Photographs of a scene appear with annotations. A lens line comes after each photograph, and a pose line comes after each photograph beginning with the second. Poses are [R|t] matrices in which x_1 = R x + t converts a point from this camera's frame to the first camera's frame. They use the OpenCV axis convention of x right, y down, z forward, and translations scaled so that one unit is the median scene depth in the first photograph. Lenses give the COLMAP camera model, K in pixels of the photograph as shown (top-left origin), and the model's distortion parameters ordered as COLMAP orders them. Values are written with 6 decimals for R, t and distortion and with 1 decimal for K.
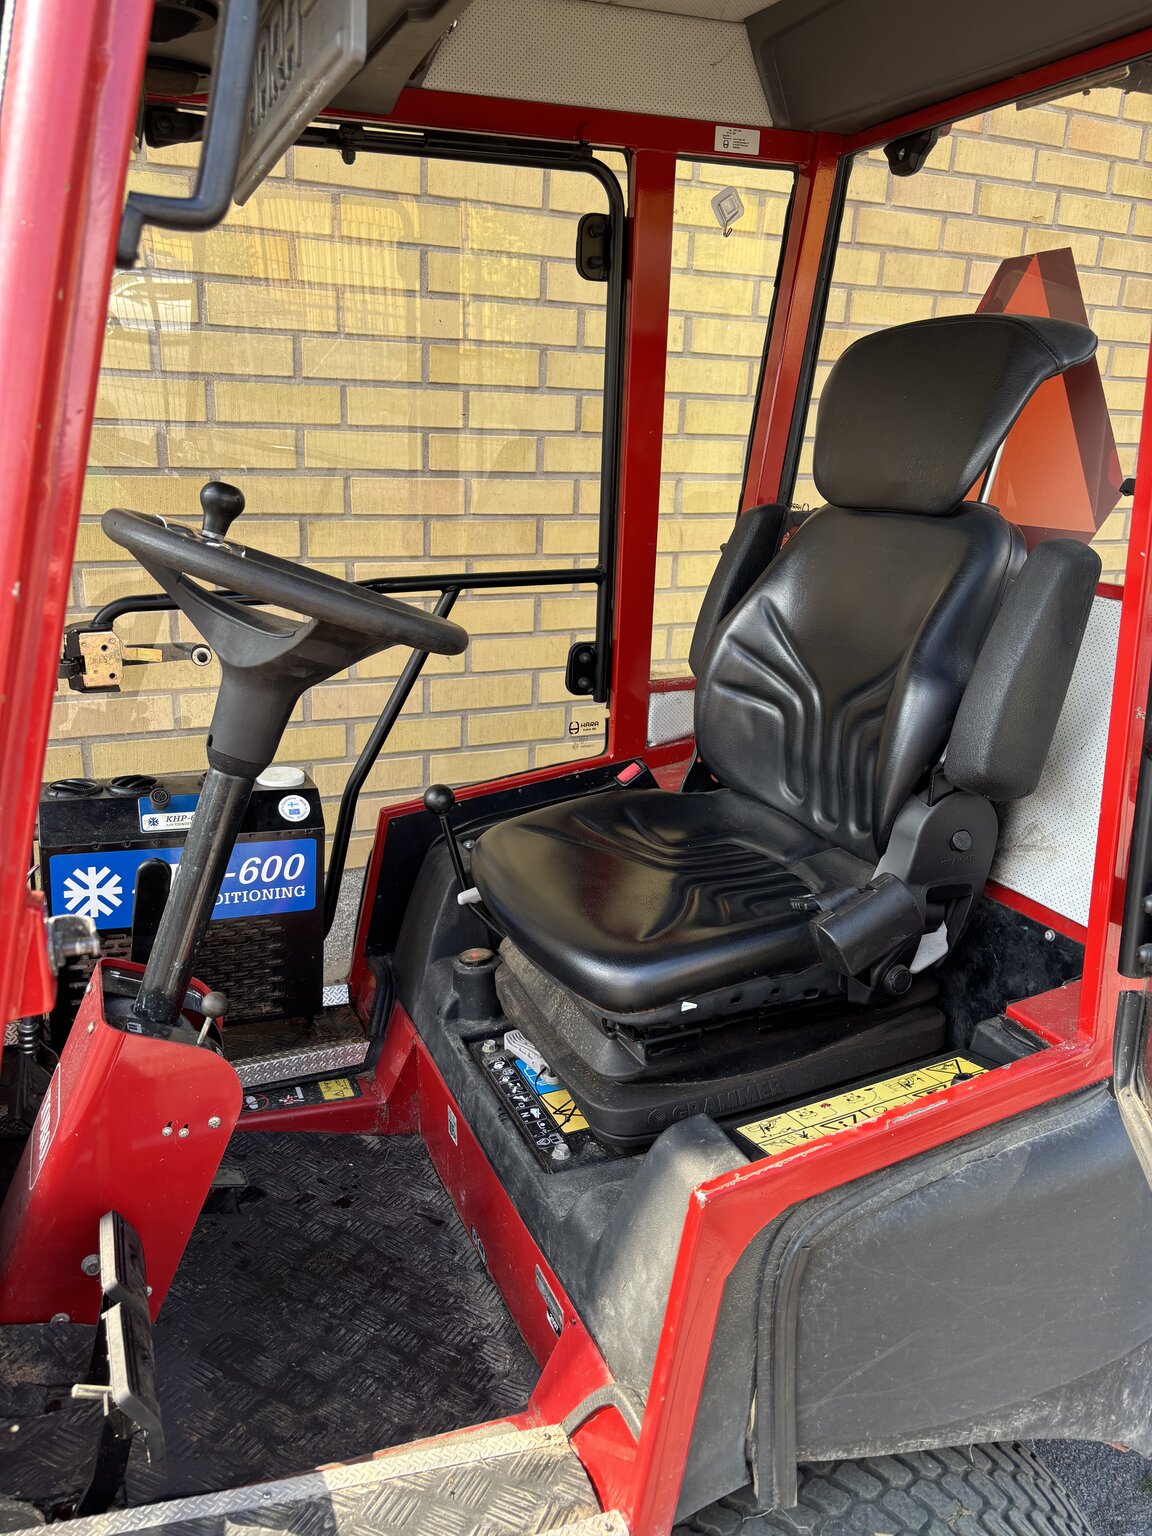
lens RADIAL K [[1156.5, 0, 573.1], [0, 1156.5, 756.7], [0, 0, 1]] dist [0.042298, -0.043349]
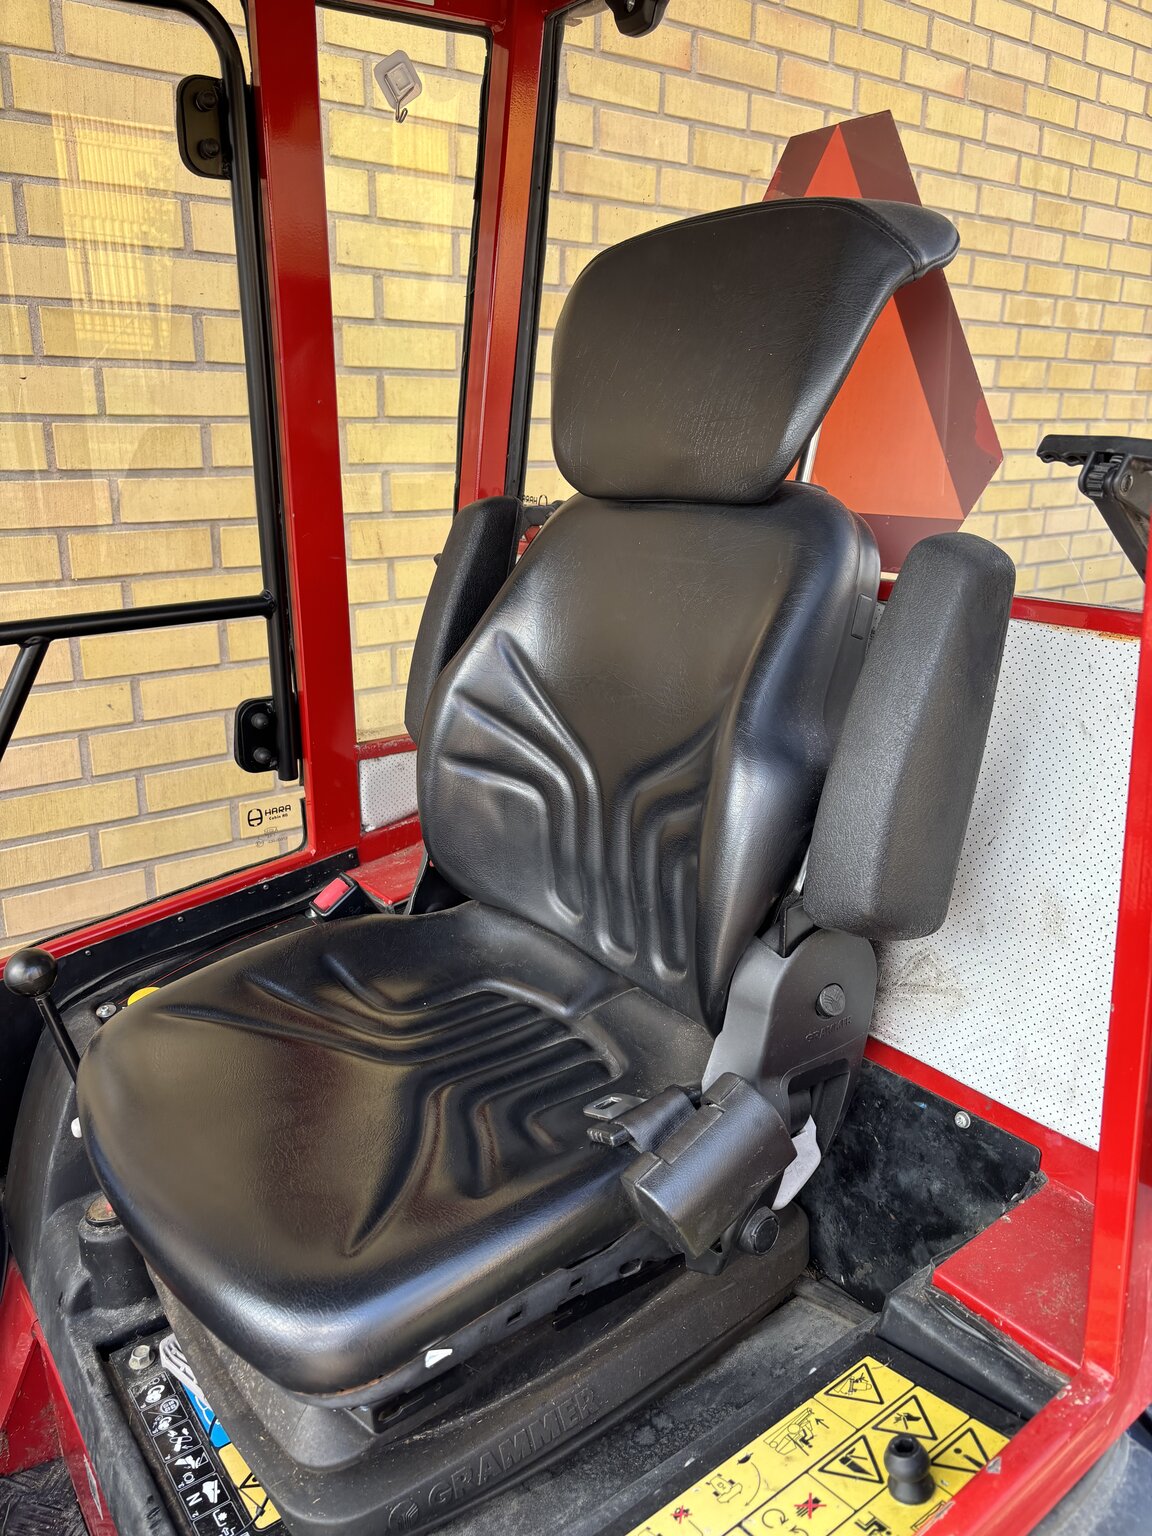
lens RADIAL K [[1156.5, 0, 579.5], [0, 1156.5, 767.6], [0, 0, 1]] dist [0.042298, -0.043349]
pose [[0.971503, -0.090573, 0.219038, 0.054827], [0.087769, 0.995886, 0.022521, -0.072353], [-0.220176, -0.002655, 0.975456, 0.333189]]
